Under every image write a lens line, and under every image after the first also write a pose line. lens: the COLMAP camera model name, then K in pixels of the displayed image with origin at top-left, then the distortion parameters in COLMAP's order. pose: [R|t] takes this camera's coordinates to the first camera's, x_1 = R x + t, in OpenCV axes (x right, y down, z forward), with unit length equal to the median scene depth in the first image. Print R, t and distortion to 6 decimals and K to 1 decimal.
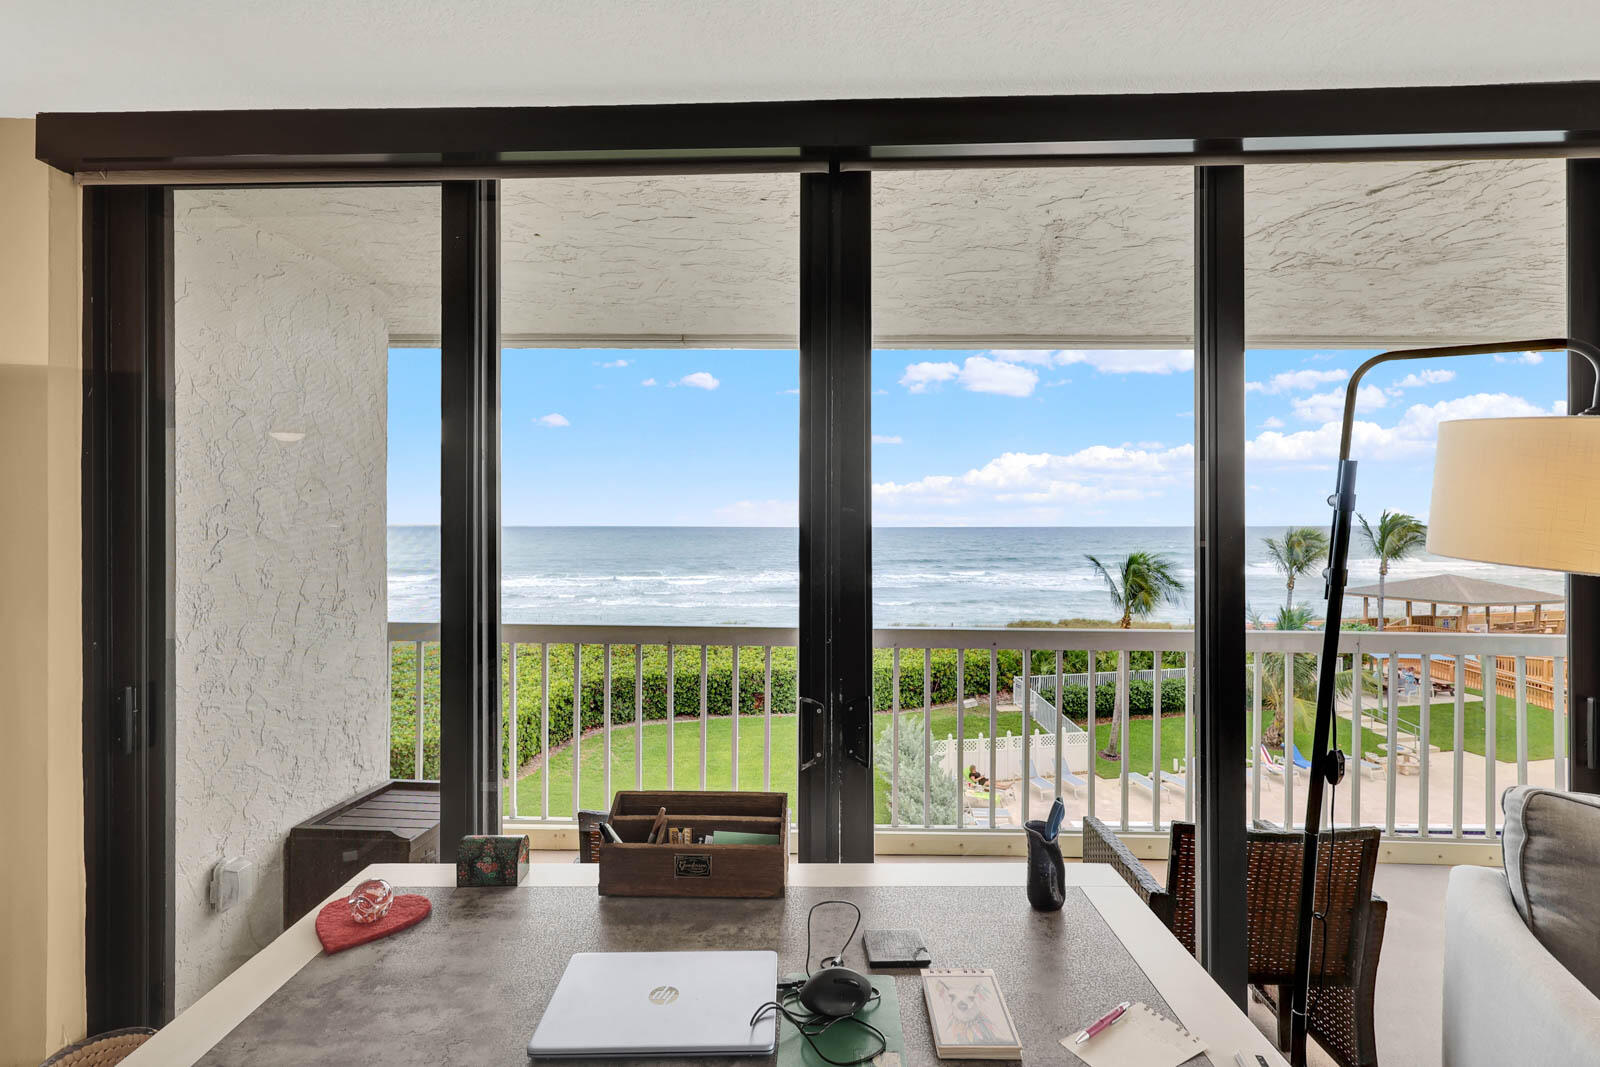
lens RADIAL K [[754.0, 0, 806.0], [0, 754.0, 529.7], [0, 0, 1]] dist [-0.001346, 0.000075]
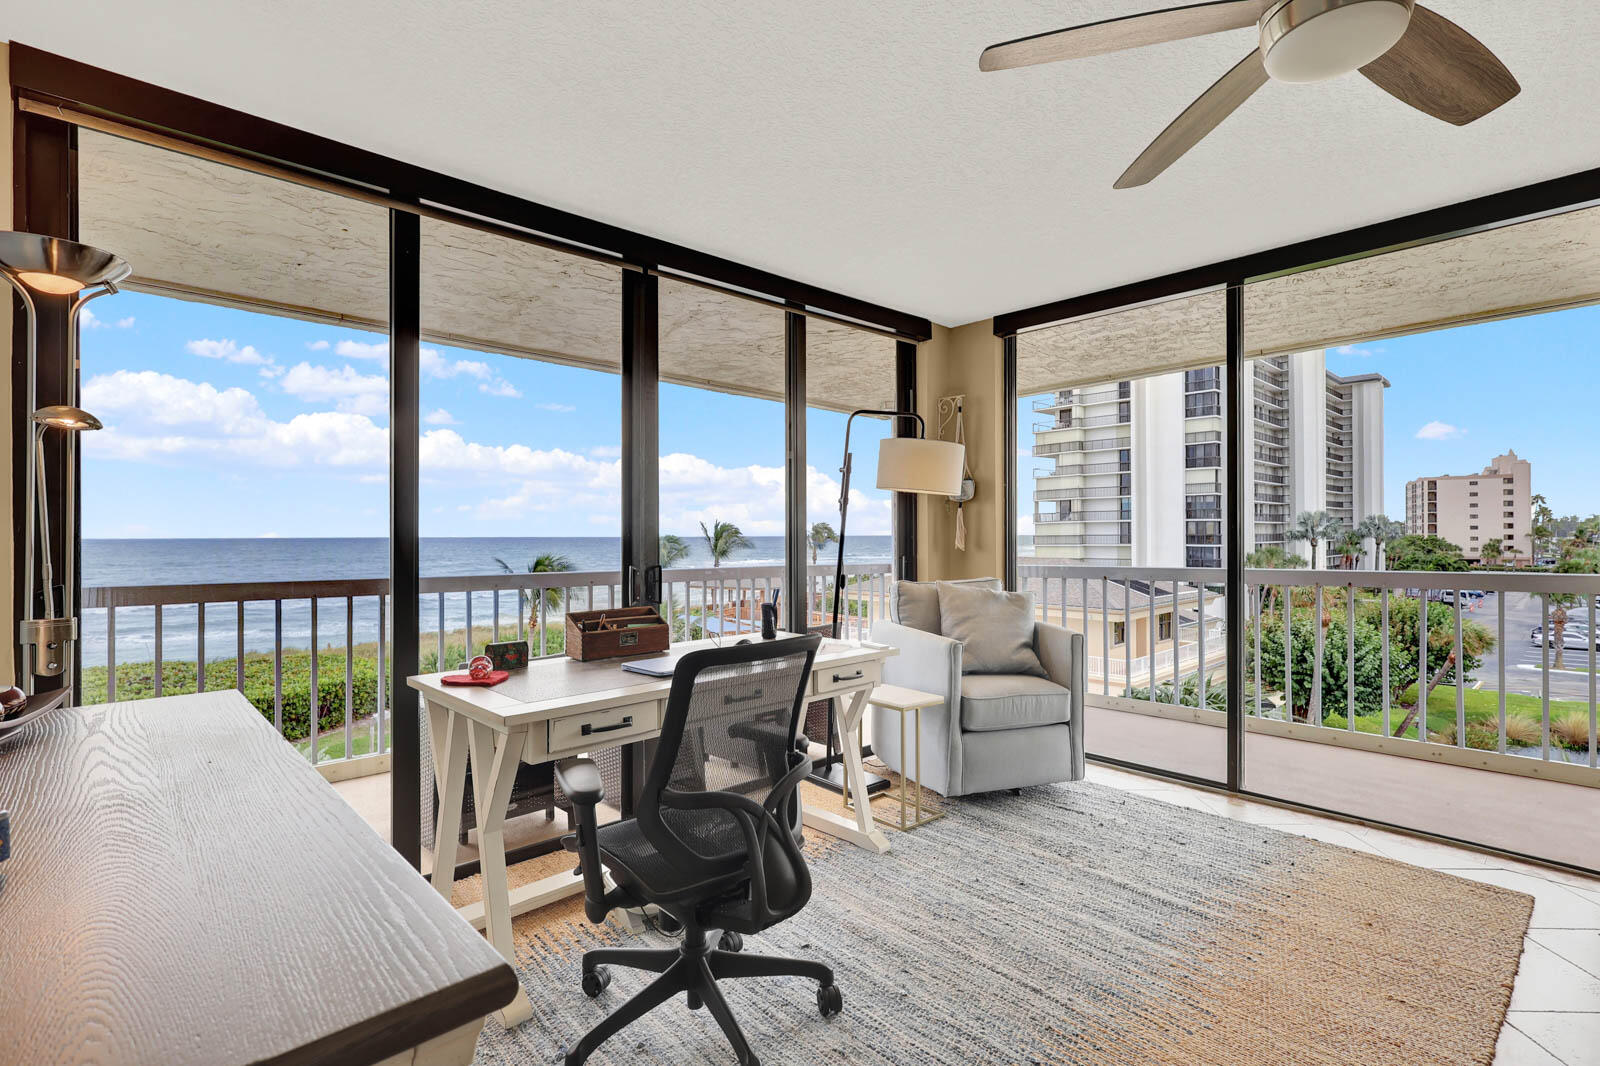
lens RADIAL K [[754.0, 0, 806.0], [0, 754.0, 529.2], [0, 0, 1]] dist [-0.001346, 0.000075]
pose [[0.704847, 0.003882, 0.709348, -0.939429], [0.007961, 0.999879, -0.013382, 0.159635], [-0.709314, 0.015079, 0.704731, -0.519647]]
